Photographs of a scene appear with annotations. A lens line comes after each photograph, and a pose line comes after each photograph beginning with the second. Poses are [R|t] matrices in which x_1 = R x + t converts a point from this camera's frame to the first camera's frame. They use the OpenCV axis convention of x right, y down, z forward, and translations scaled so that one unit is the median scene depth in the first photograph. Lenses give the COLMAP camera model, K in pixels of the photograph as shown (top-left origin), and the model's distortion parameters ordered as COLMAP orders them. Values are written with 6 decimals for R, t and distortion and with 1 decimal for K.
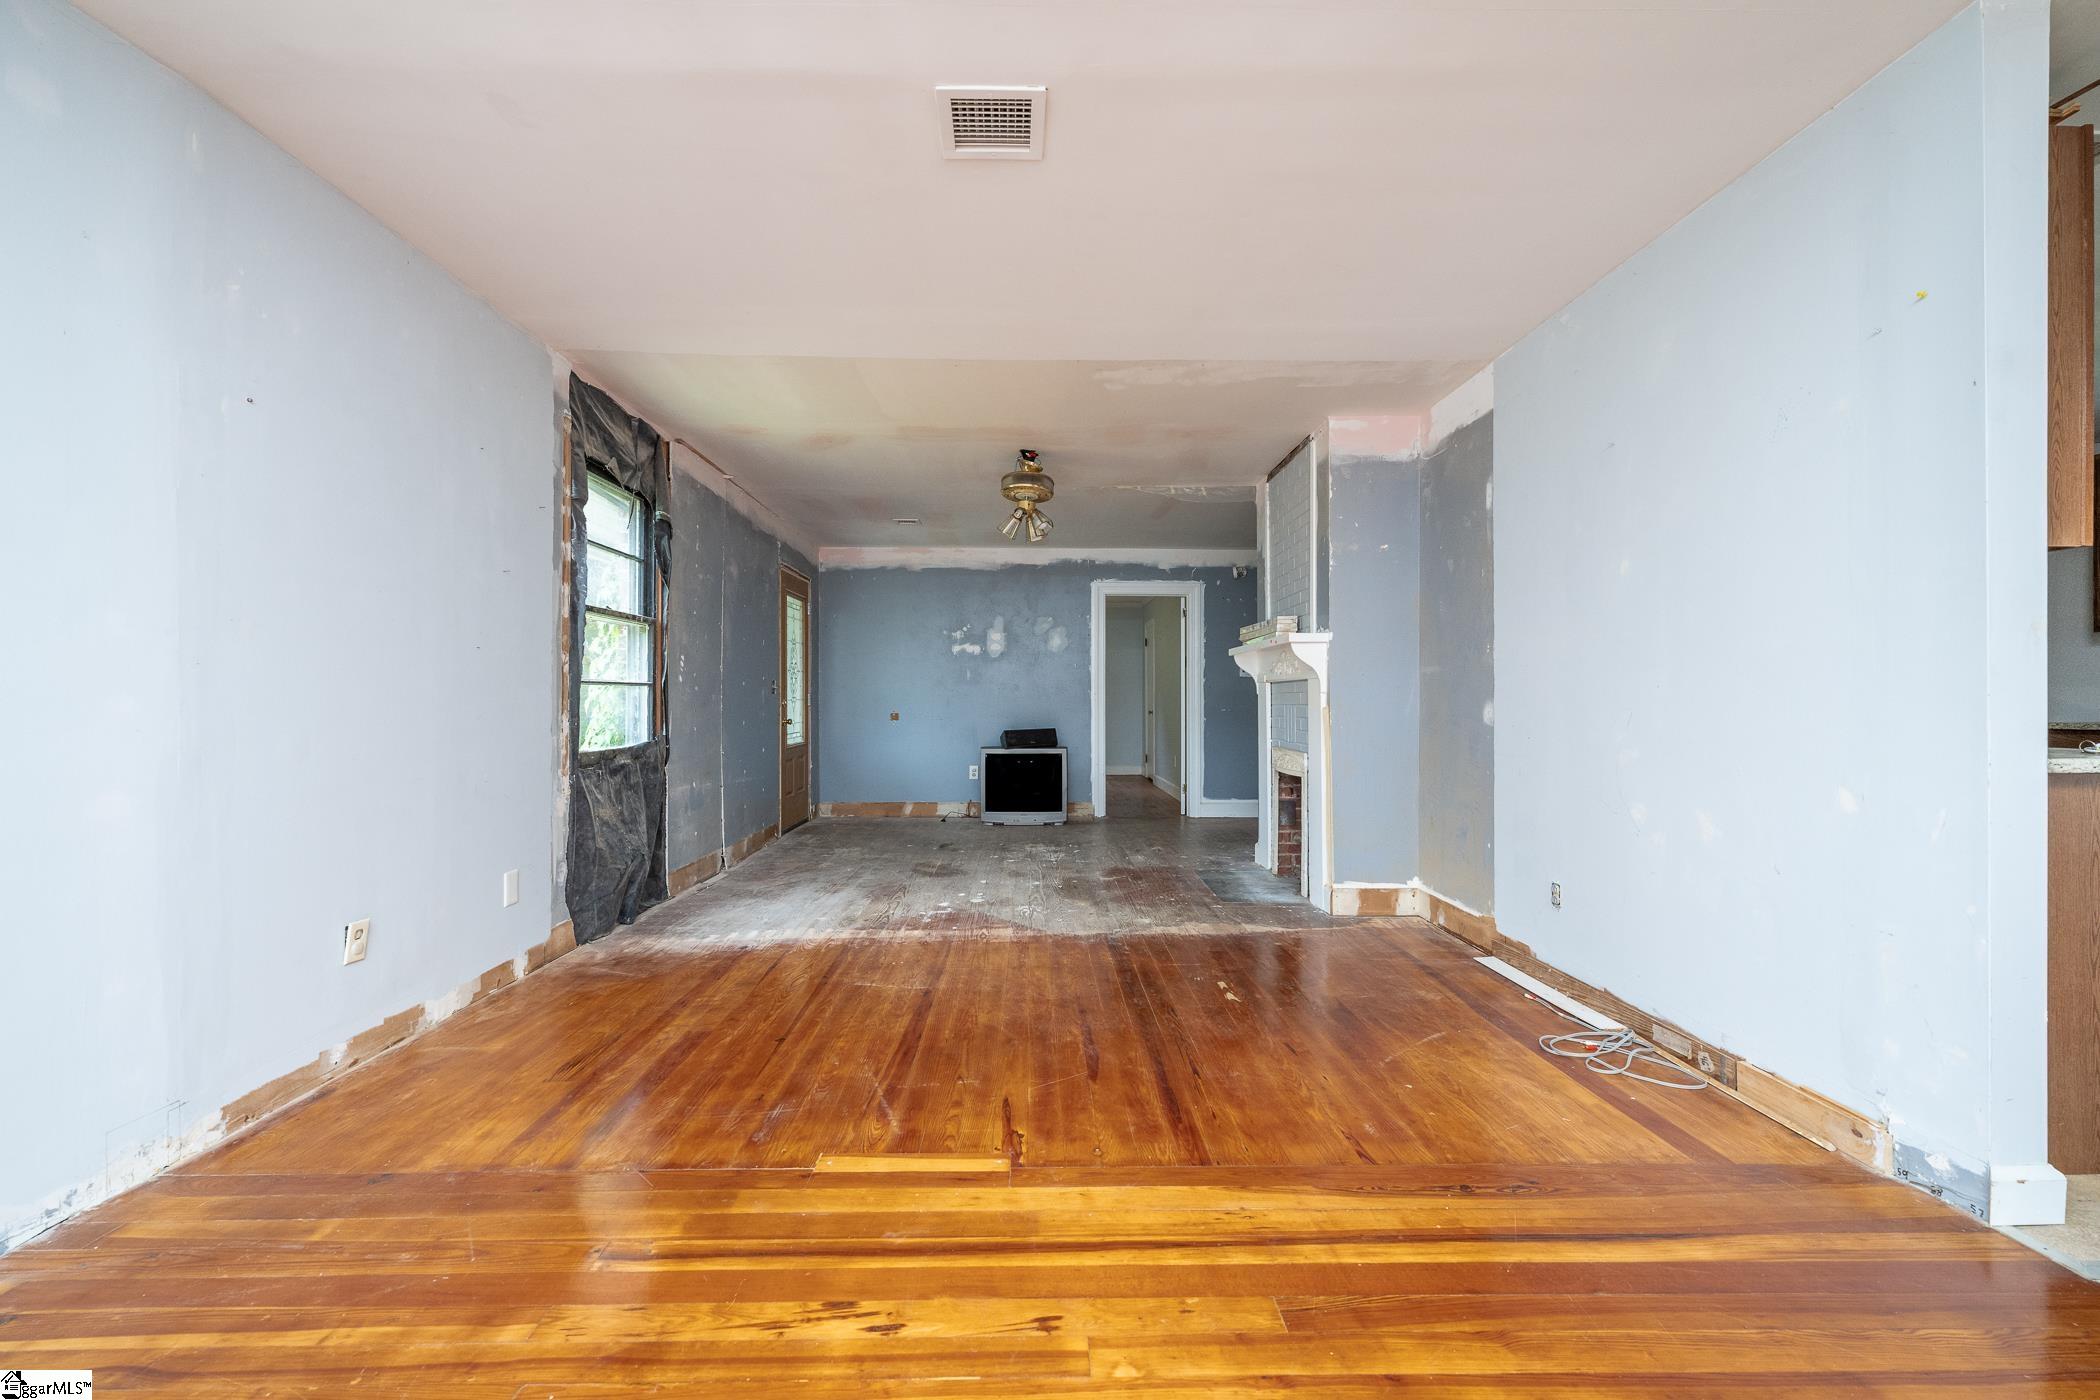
lens RADIAL K [[825.0, 0, 1050.1], [0, 825.0, 692.0], [0, 0, 1]] dist [-0.001139, -0.000064]
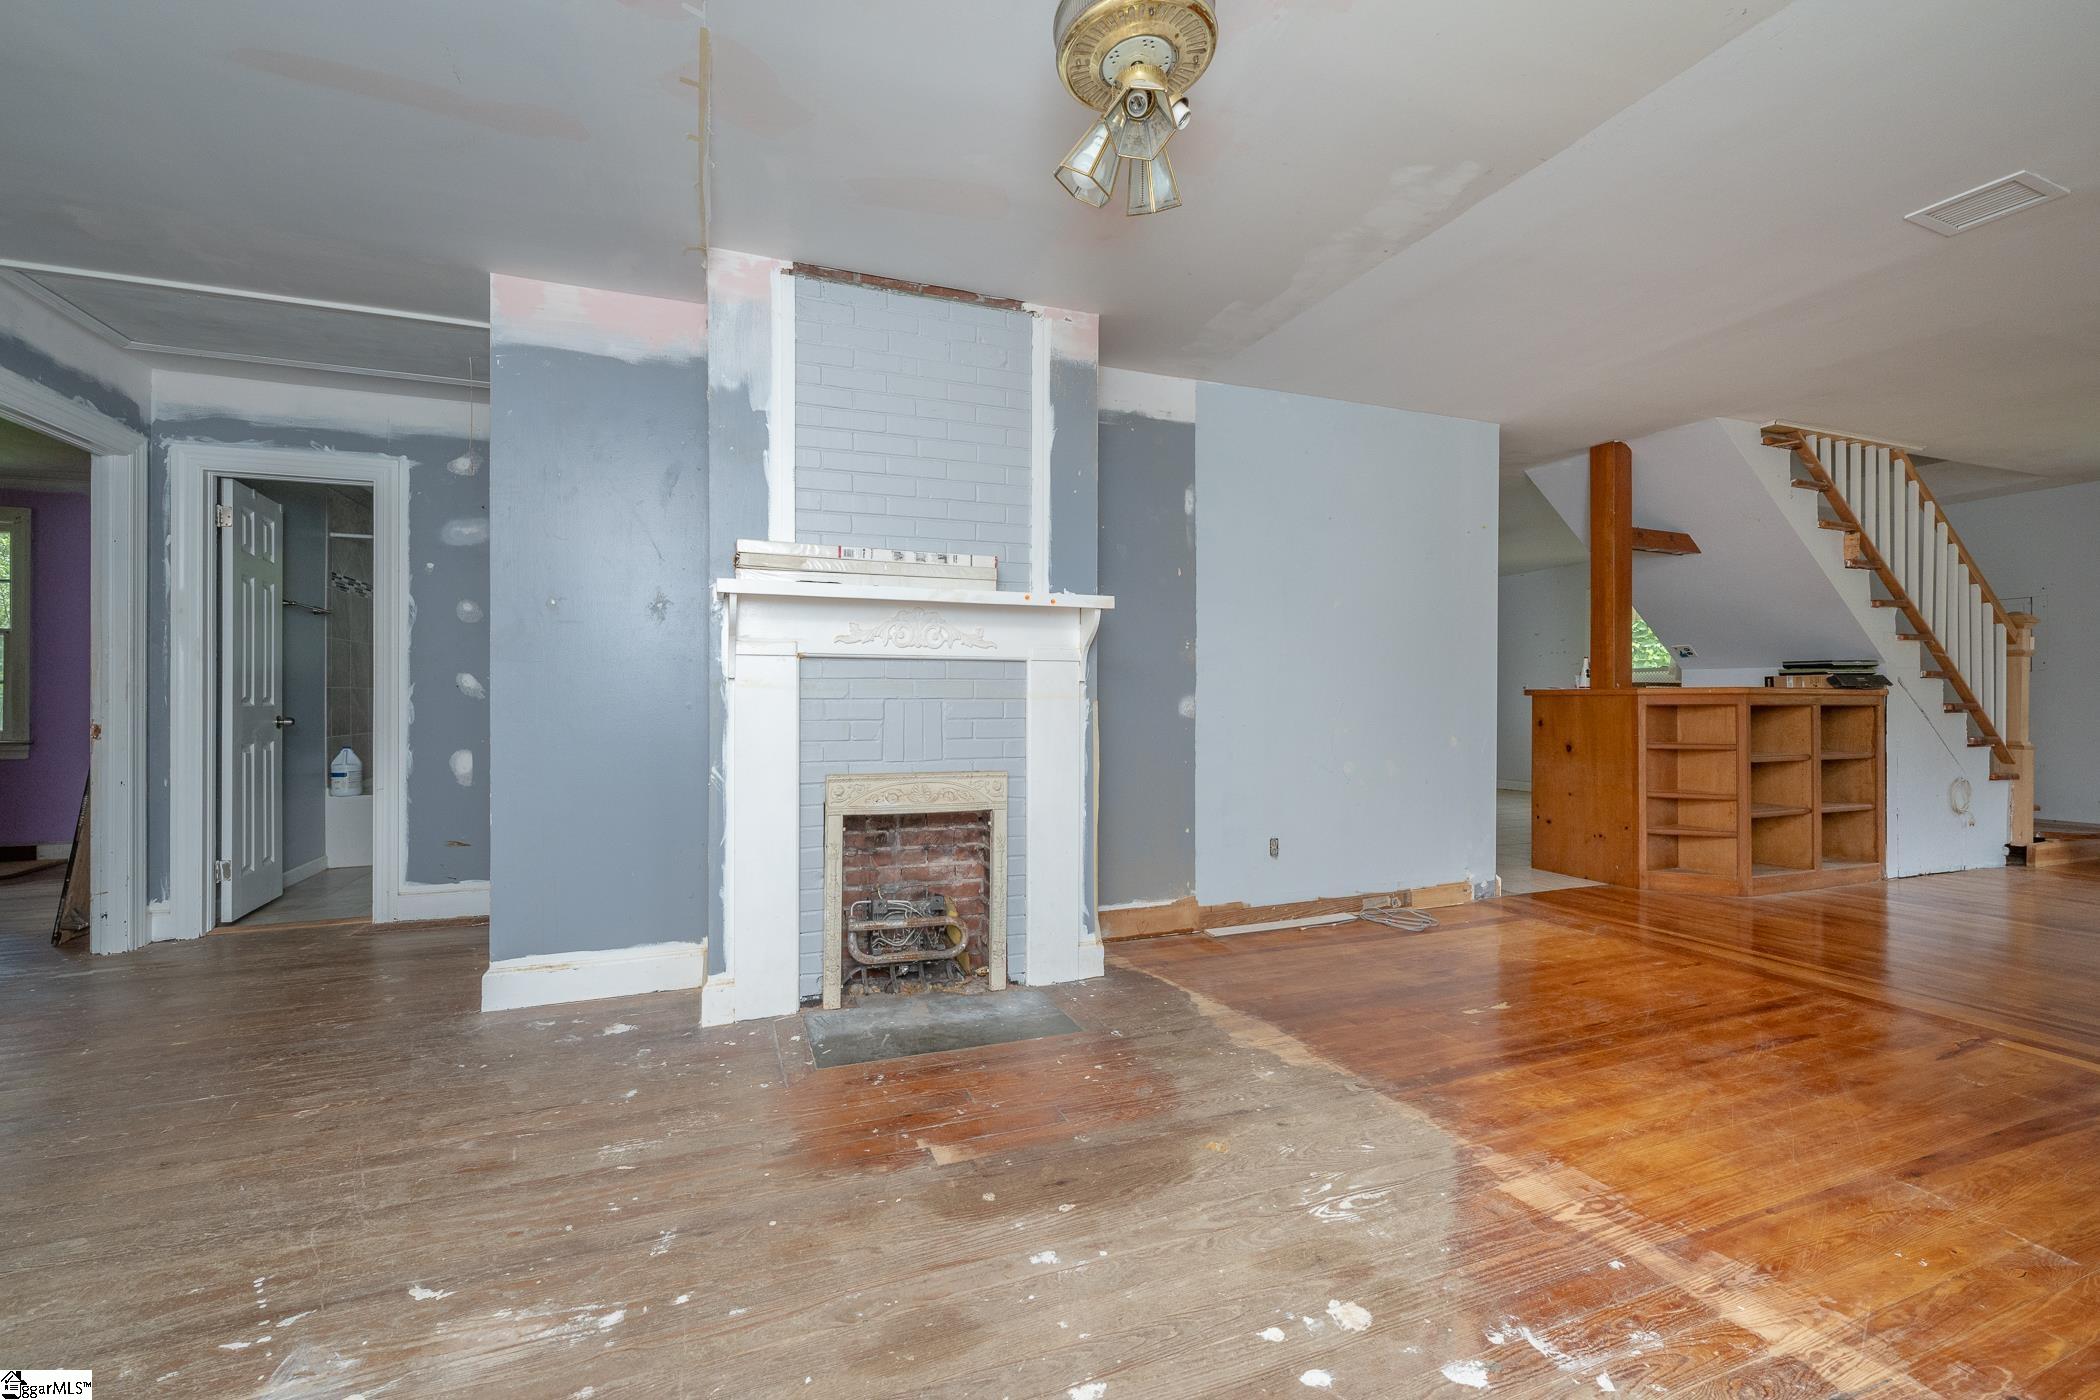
lens RADIAL K [[864.9, 0, 1033.5], [0, 864.9, 701.5], [0, 0, 1]] dist [-0.000321, 0.000078]
pose [[-0.324440, 0.000859, 0.945906, -0.459423], [-0.008497, 0.999957, -0.003822, 0.025377], [-0.945868, -0.009277, -0.324419, 1.549057]]
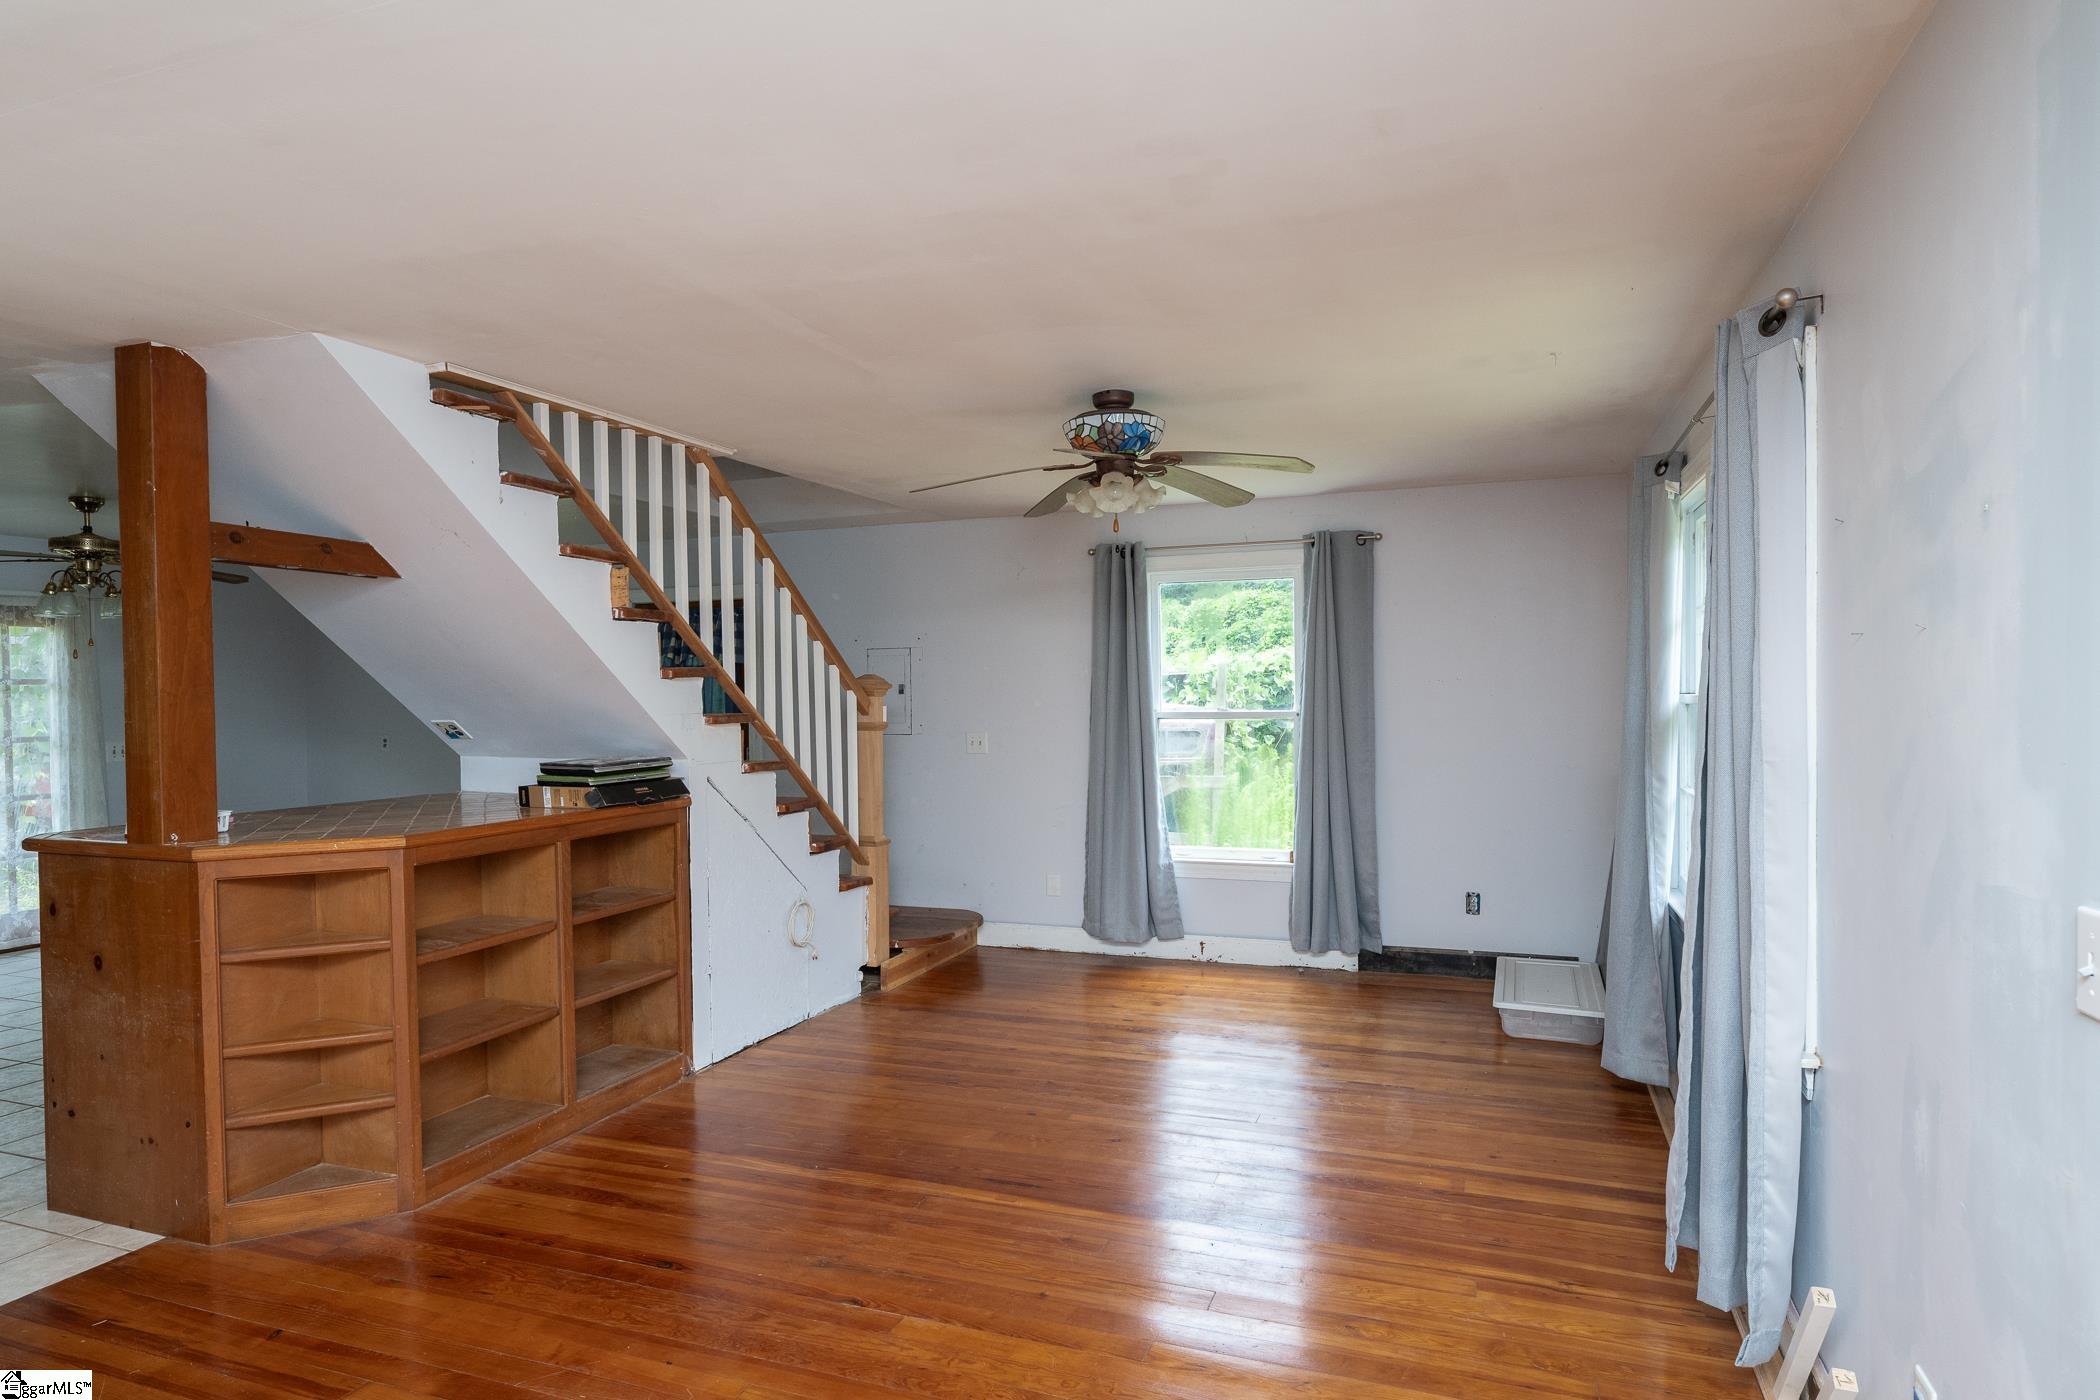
lens RADIAL K [[1072.4, 0, 983.4], [0, 1072.4, 697.7], [0, 0, 1]] dist [0.000960, 0.000231]
pose [[-0.886931, -0.004341, 0.461882, -0.423970], [-0.001896, 0.999982, 0.005759, -0.126836], [-0.461898, 0.004232, -0.886923, 0.706993]]
